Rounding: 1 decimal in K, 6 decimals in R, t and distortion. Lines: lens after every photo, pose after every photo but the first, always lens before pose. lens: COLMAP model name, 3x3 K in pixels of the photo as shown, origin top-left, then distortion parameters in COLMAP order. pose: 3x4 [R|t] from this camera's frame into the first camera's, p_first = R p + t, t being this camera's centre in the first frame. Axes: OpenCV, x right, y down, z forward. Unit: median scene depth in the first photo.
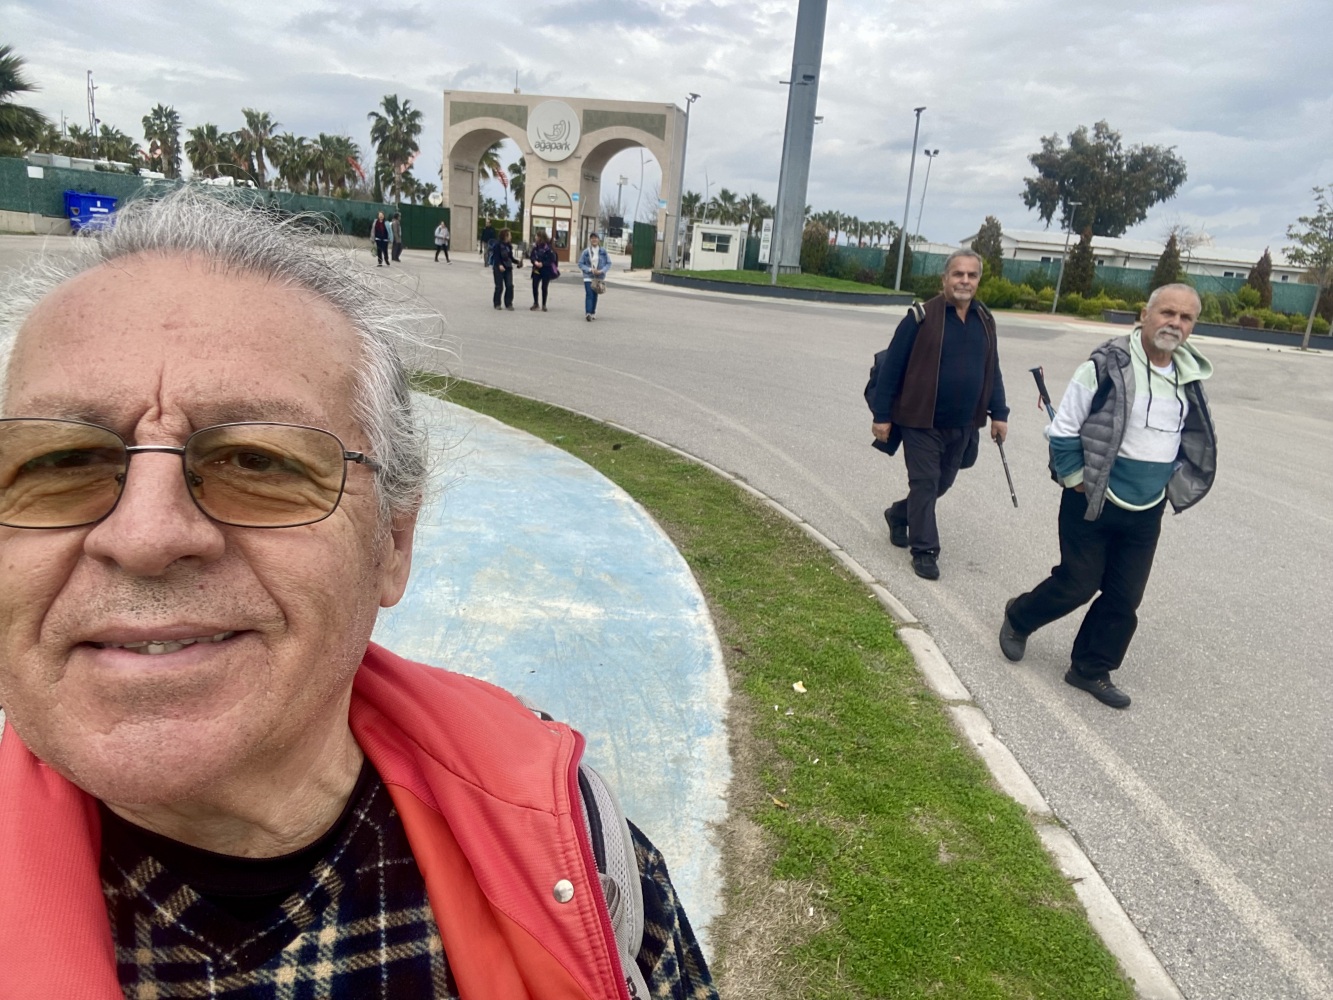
lens RADIAL K [[900.6, 0, 666.5], [0, 900.6, 500.0], [0, 0, 1]] dist [0.062204, -0.065746]
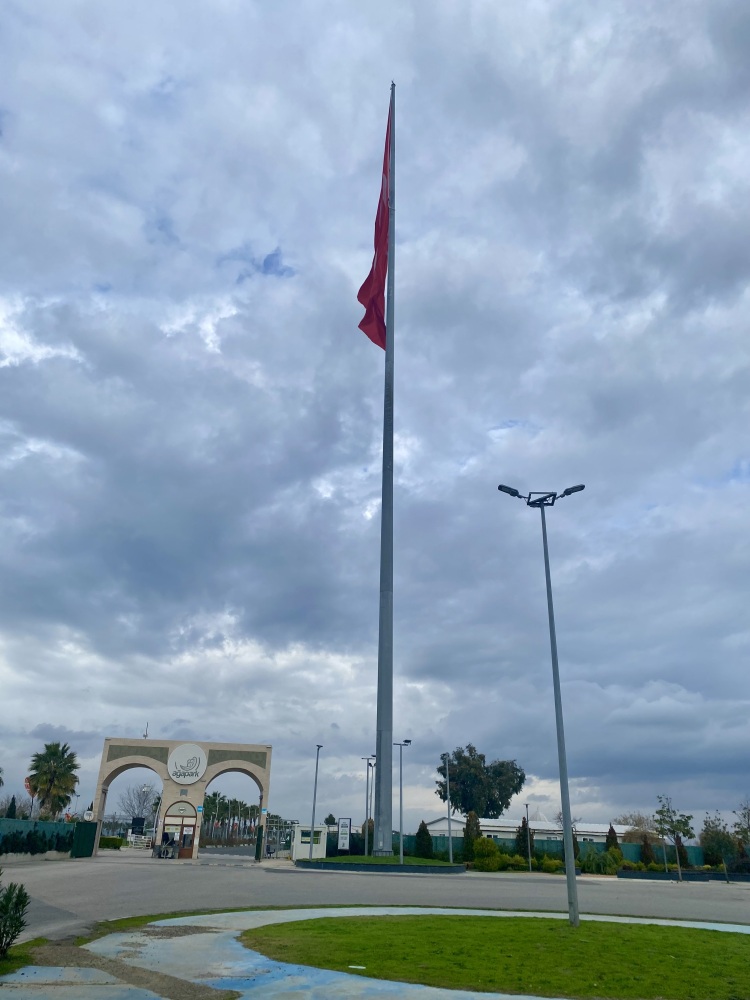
lens RADIAL K [[749.8, 0, 375.0], [0, 749.8, 500.0], [0, 0, 1]] dist [0.047107, -0.084815]
pose [[0.914868, 0.114021, 0.387318, -0.354073], [0.155471, 0.785838, -0.598572, 0.033541], [-0.372619, 0.607831, 0.701211, -0.216884]]
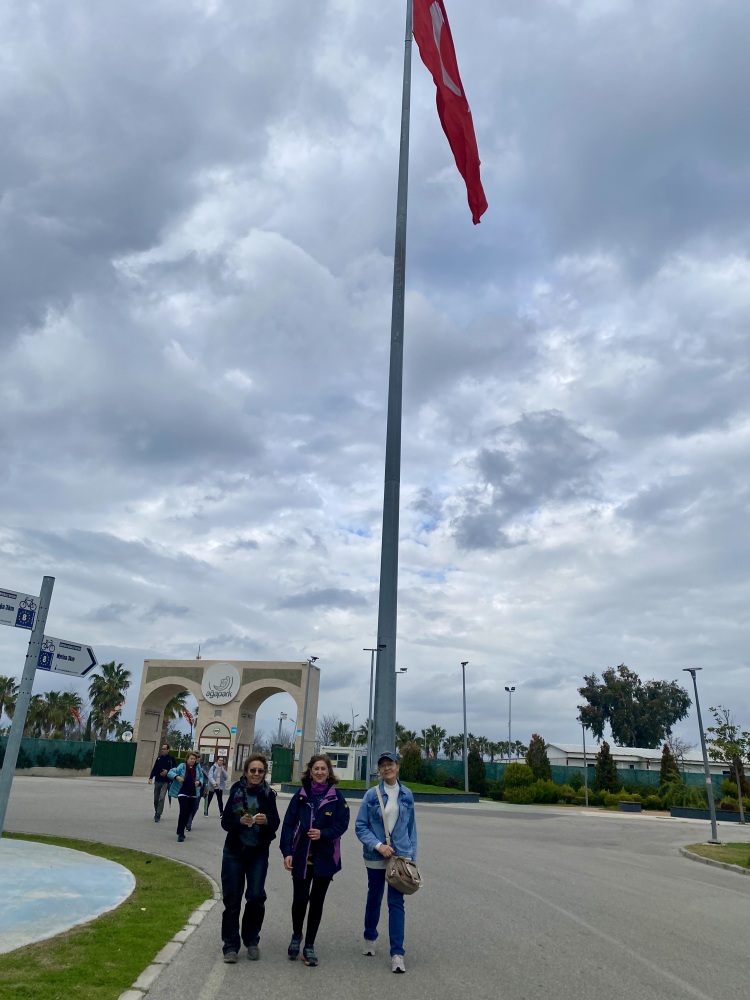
lens RADIAL K [[749.8, 0, 375.0], [0, 749.8, 500.0], [0, 0, 1]] dist [0.047107, -0.084815]
pose [[0.998212, -0.018267, 0.056909, 0.048751], [0.047760, 0.816252, -0.575719, 0.036237], [-0.035936, 0.577408, 0.815665, -0.103600]]
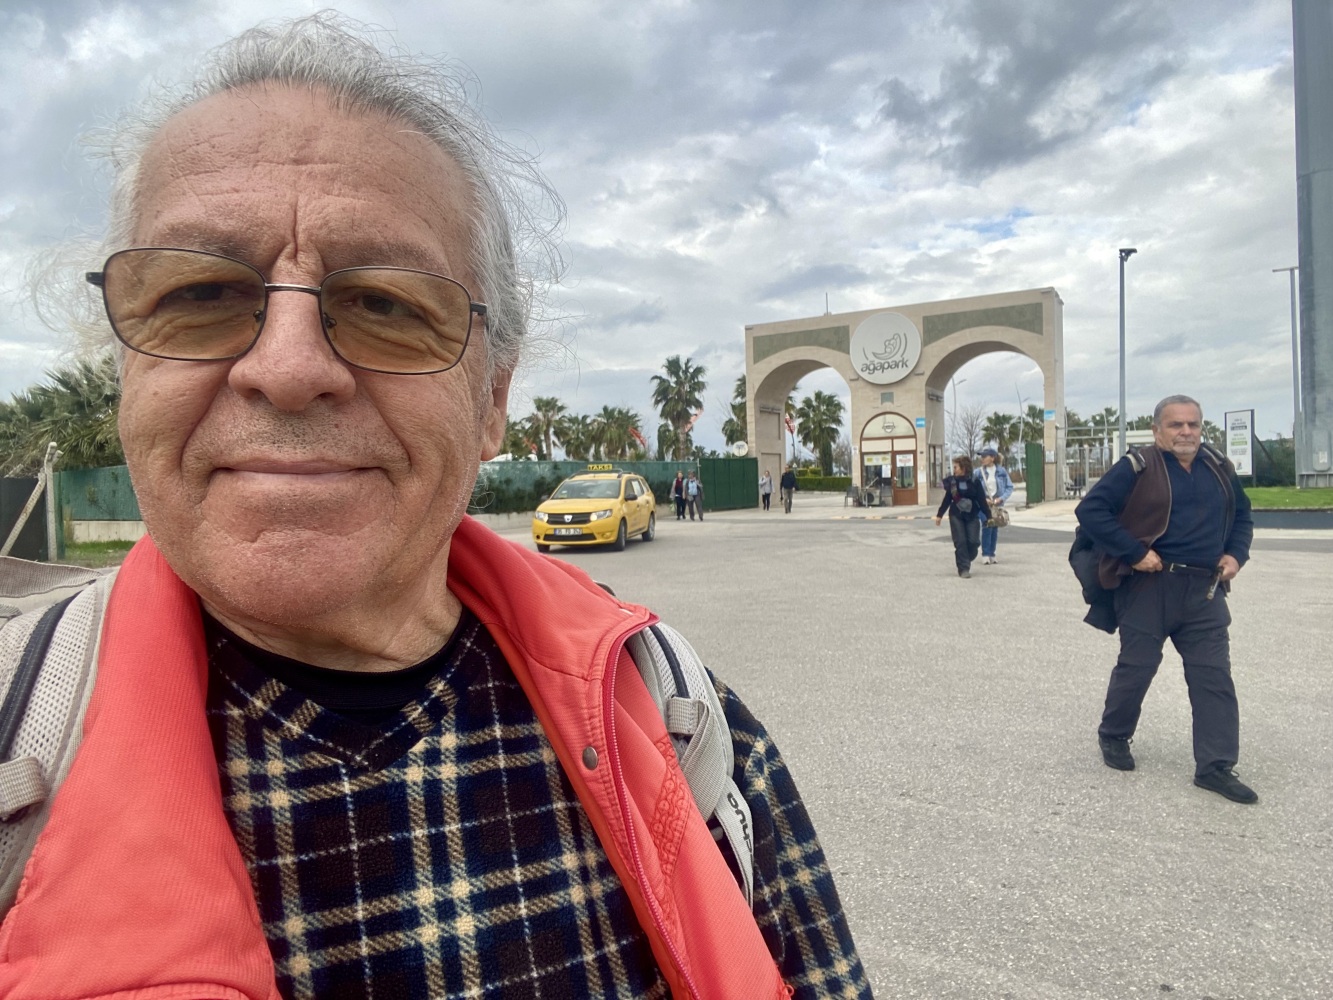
lens RADIAL K [[900.6, 0, 666.5], [0, 900.6, 500.0], [0, 0, 1]] dist [0.062204, -0.065746]
pose [[0.956664, -0.106617, -0.270973, -0.103035], [0.032119, 0.963518, -0.265709, -0.073429], [0.289417, 0.245491, 0.925188, 0.241301]]
